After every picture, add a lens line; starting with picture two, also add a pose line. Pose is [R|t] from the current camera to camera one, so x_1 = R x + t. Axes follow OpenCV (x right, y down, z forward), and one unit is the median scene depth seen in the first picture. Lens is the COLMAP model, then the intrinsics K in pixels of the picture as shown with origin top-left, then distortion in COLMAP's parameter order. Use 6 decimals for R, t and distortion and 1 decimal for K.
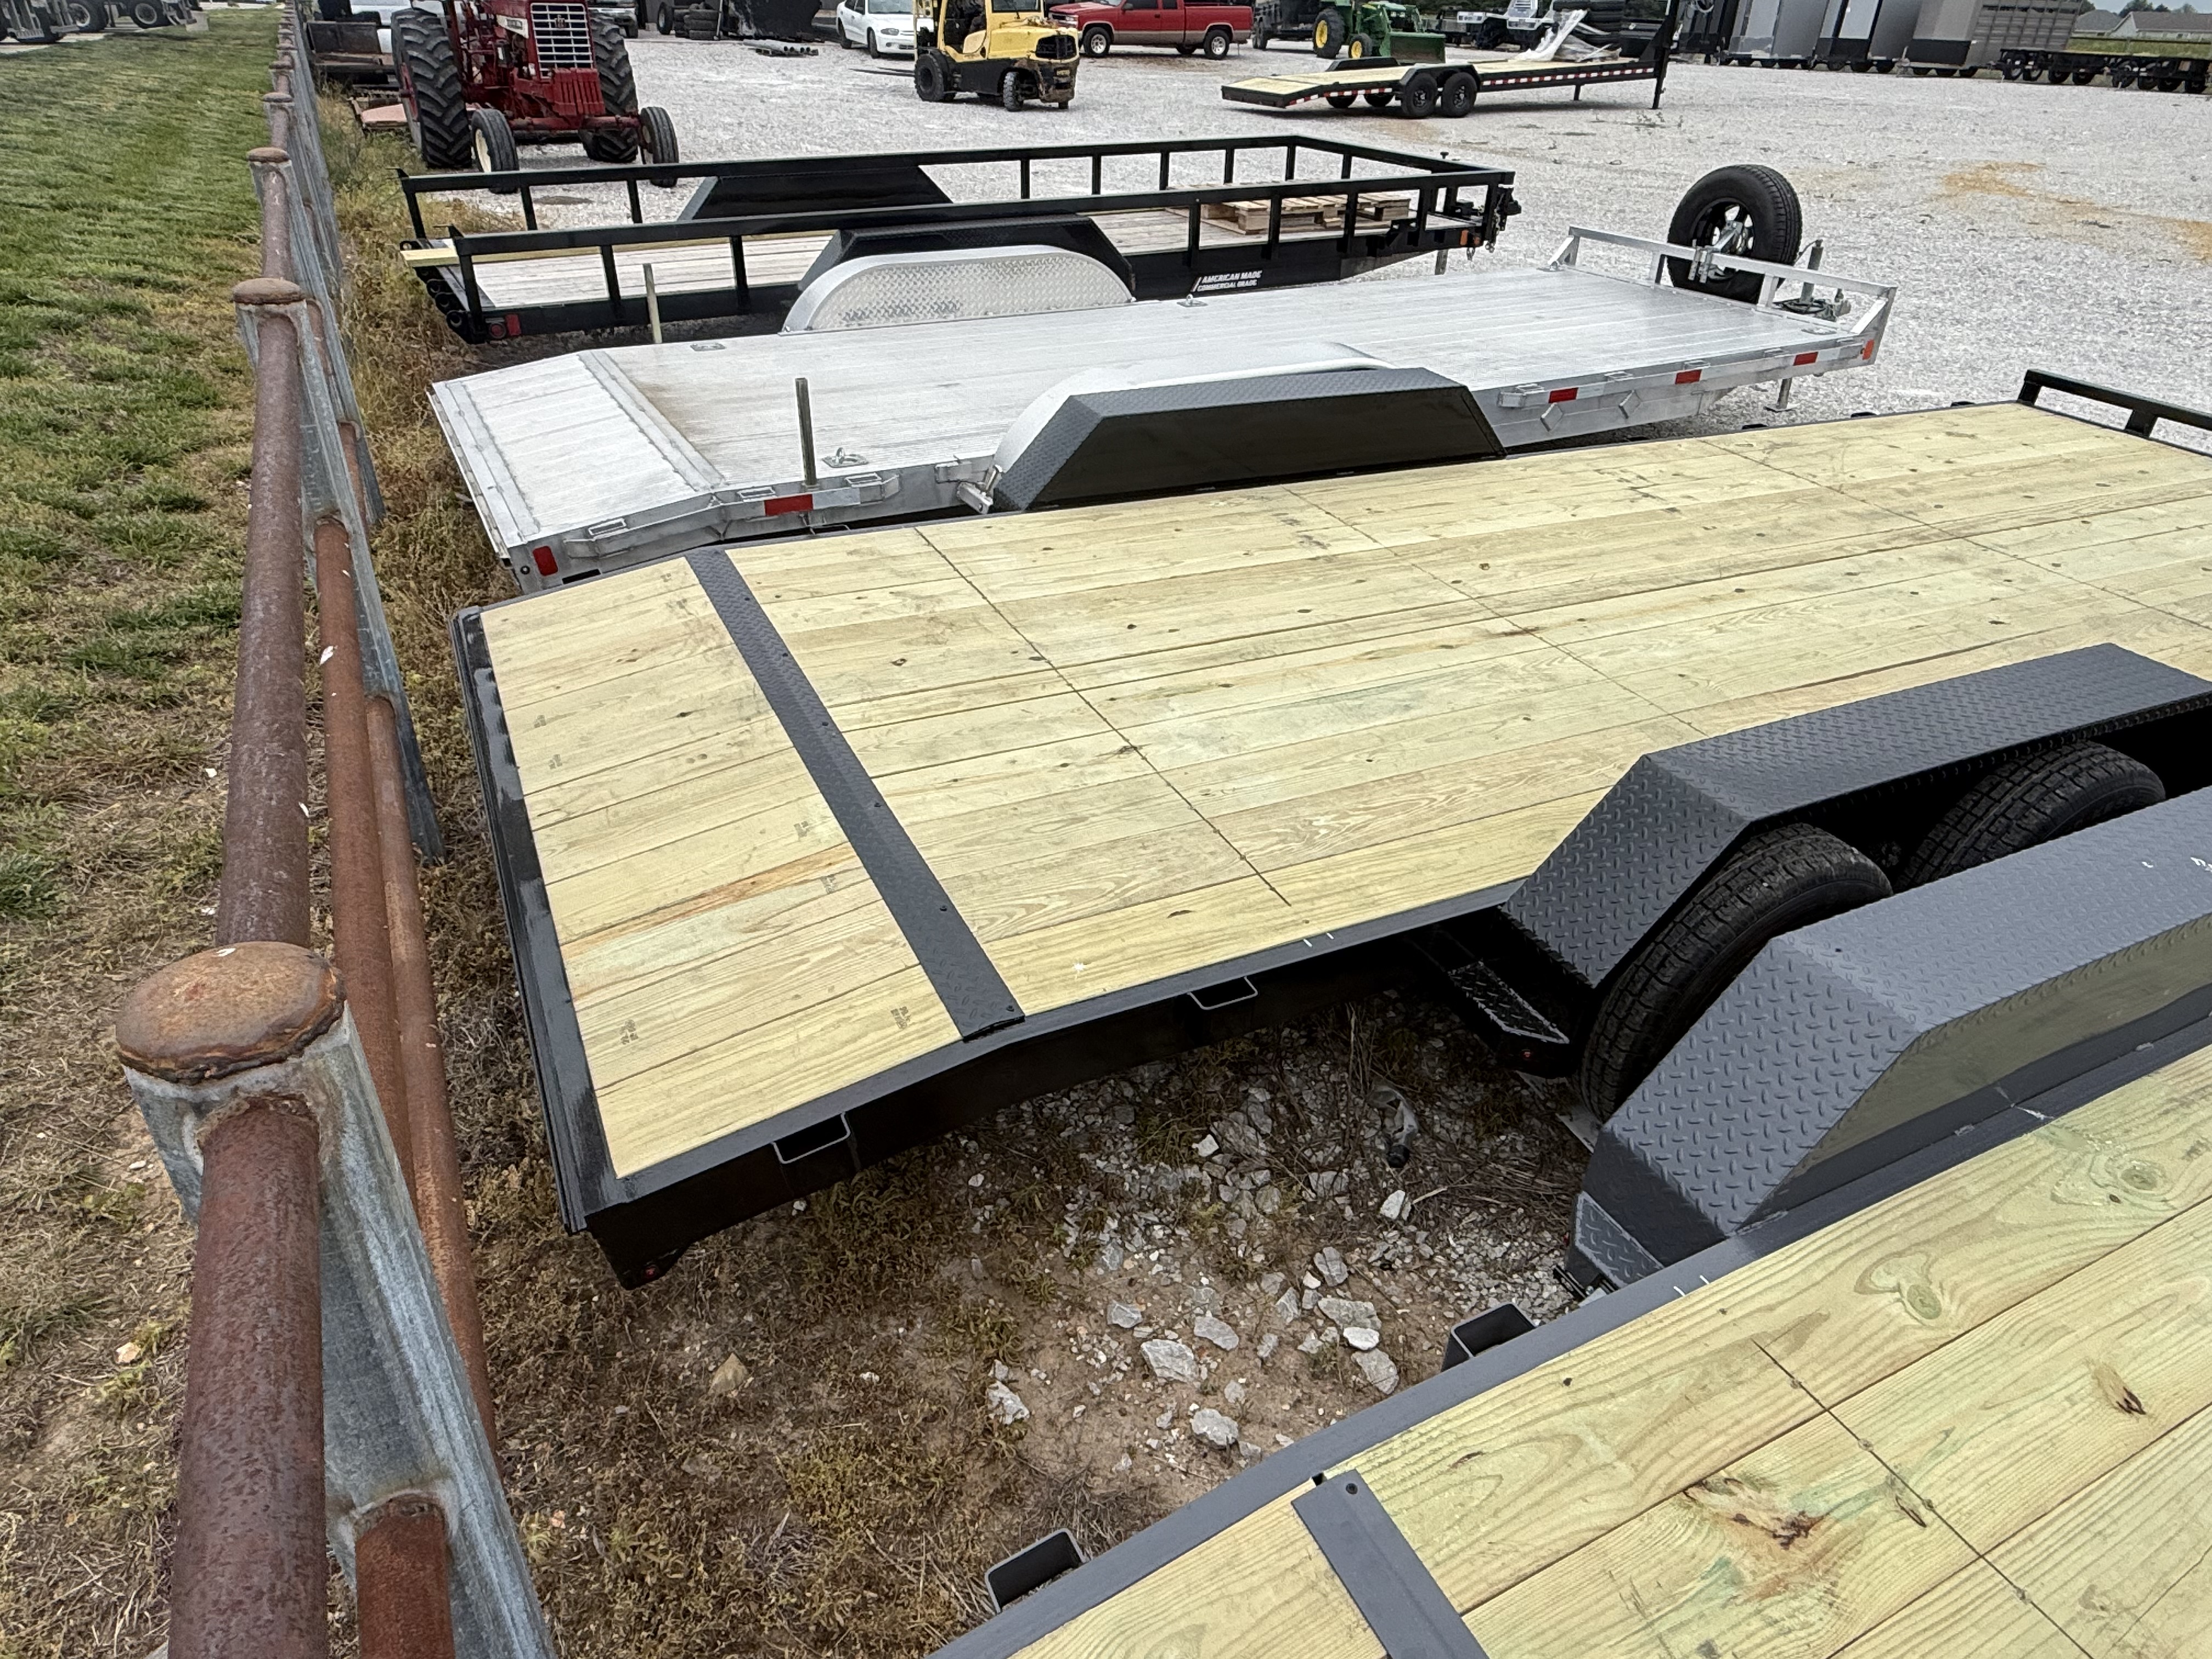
lens RADIAL K [[1342.5, 0, 1114.6], [0, 1342.5, 831.9], [0, 0, 1]] dist [0.003128, -0.001552]
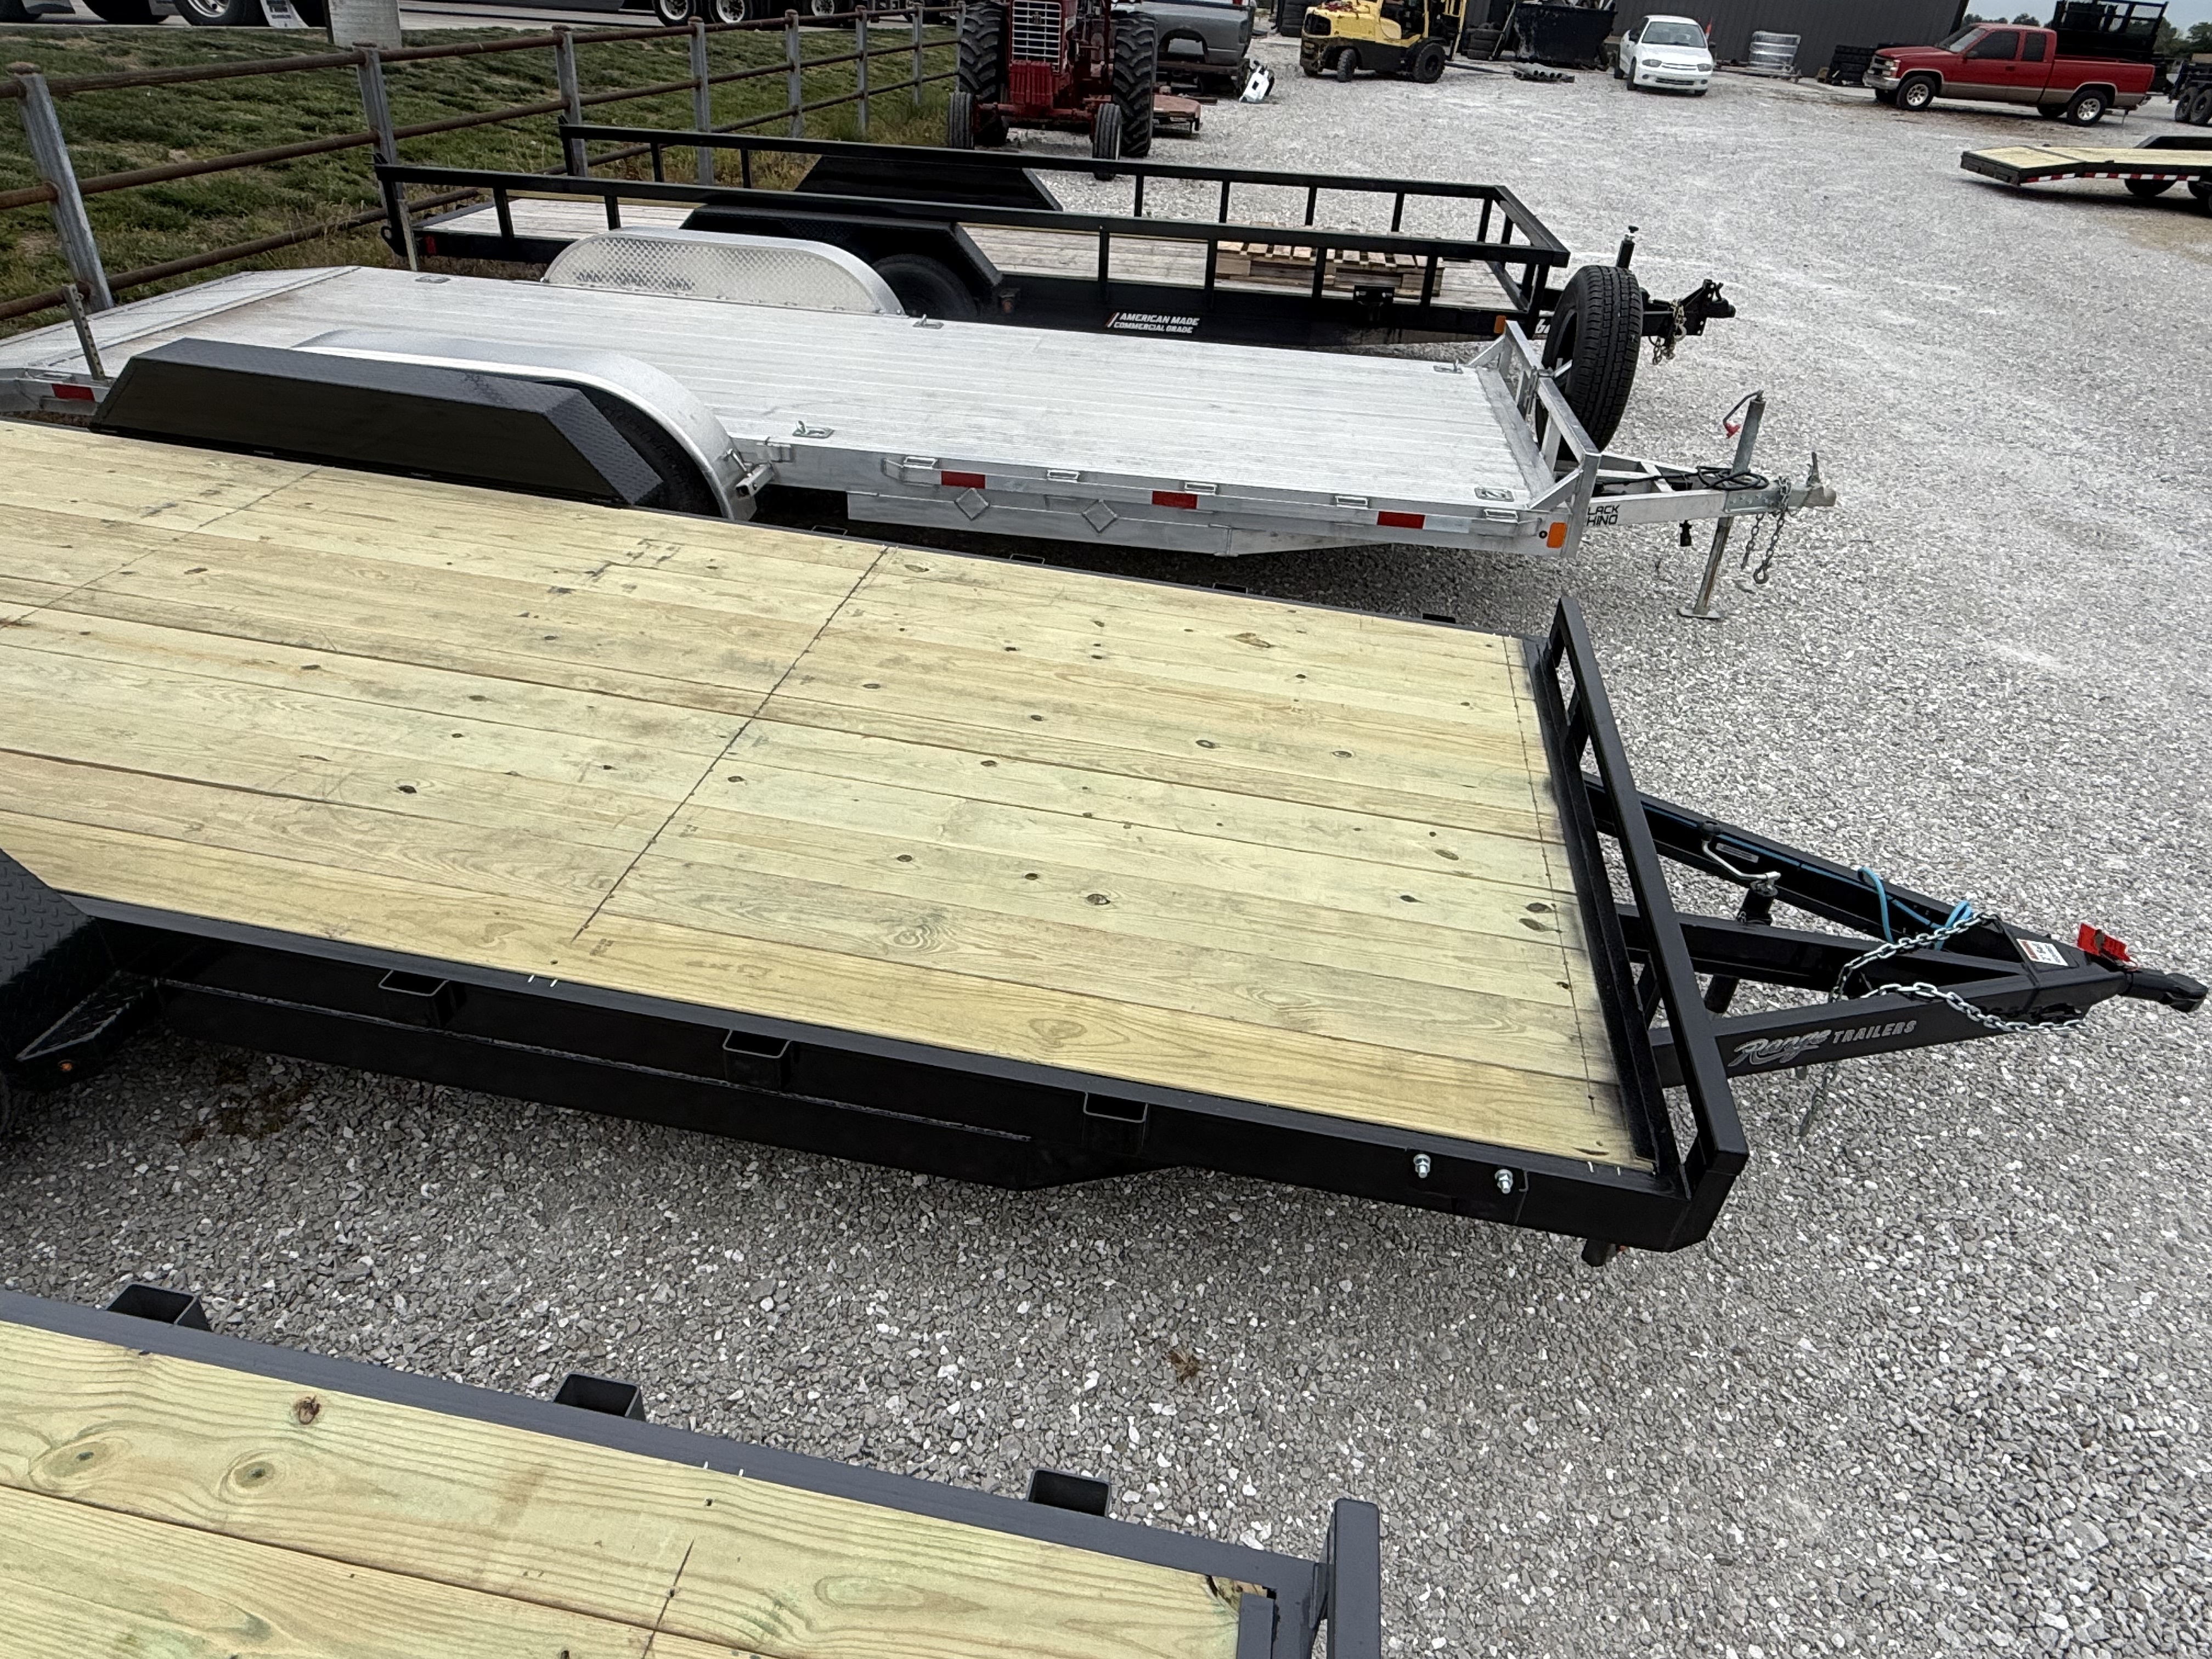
lens RADIAL K [[1360.4, 0, 1106.0], [0, 1360.4, 829.5], [0, 0, 1]] dist [-0.001561, 0.002771]
pose [[0.816429, 0.334766, -0.470506, 0.863875], [-0.343828, 0.936445, 0.069668, -0.207454], [0.463925, 0.104894, 0.879642, 0.314049]]
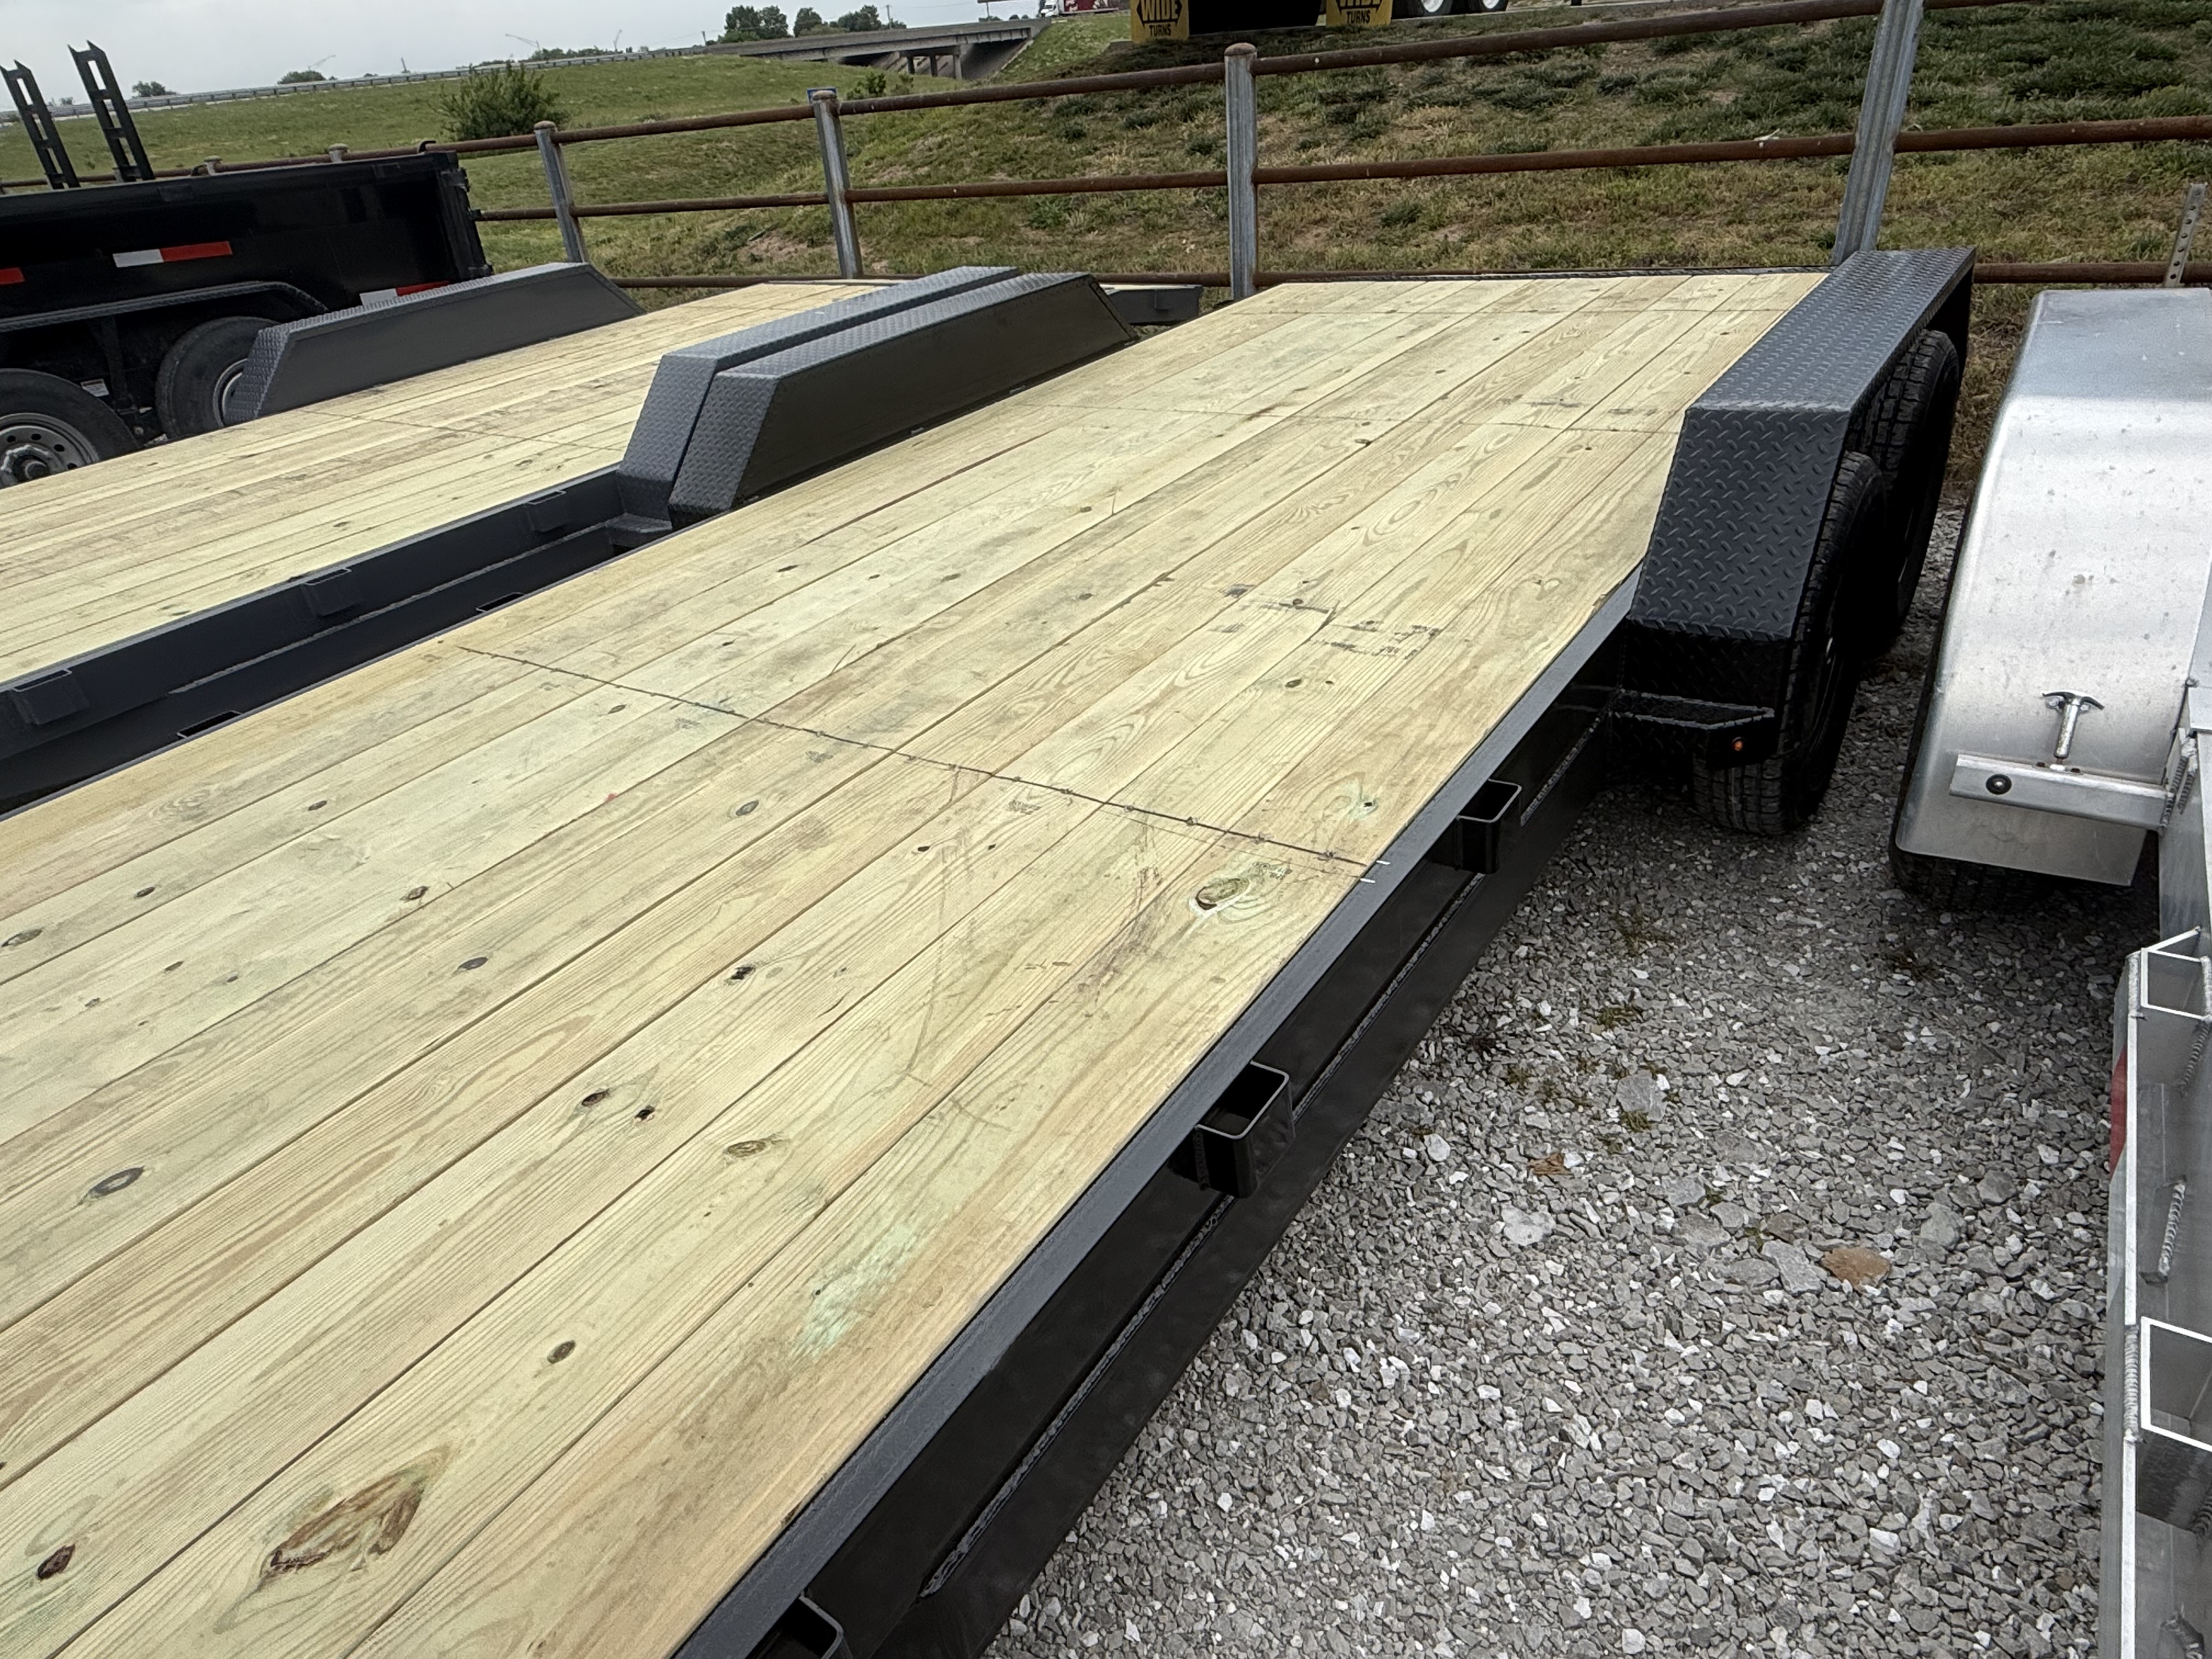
lens RADIAL K [[1360.4, 0, 1106.0], [0, 1360.4, 829.5], [0, 0, 1]] dist [-0.001561, 0.002771]
pose [[-0.874266, 0.291392, -0.388264, 0.535671], [-0.193558, 0.524239, 0.829282, -0.487904], [0.445190, 0.800165, -0.401923, 0.964377]]
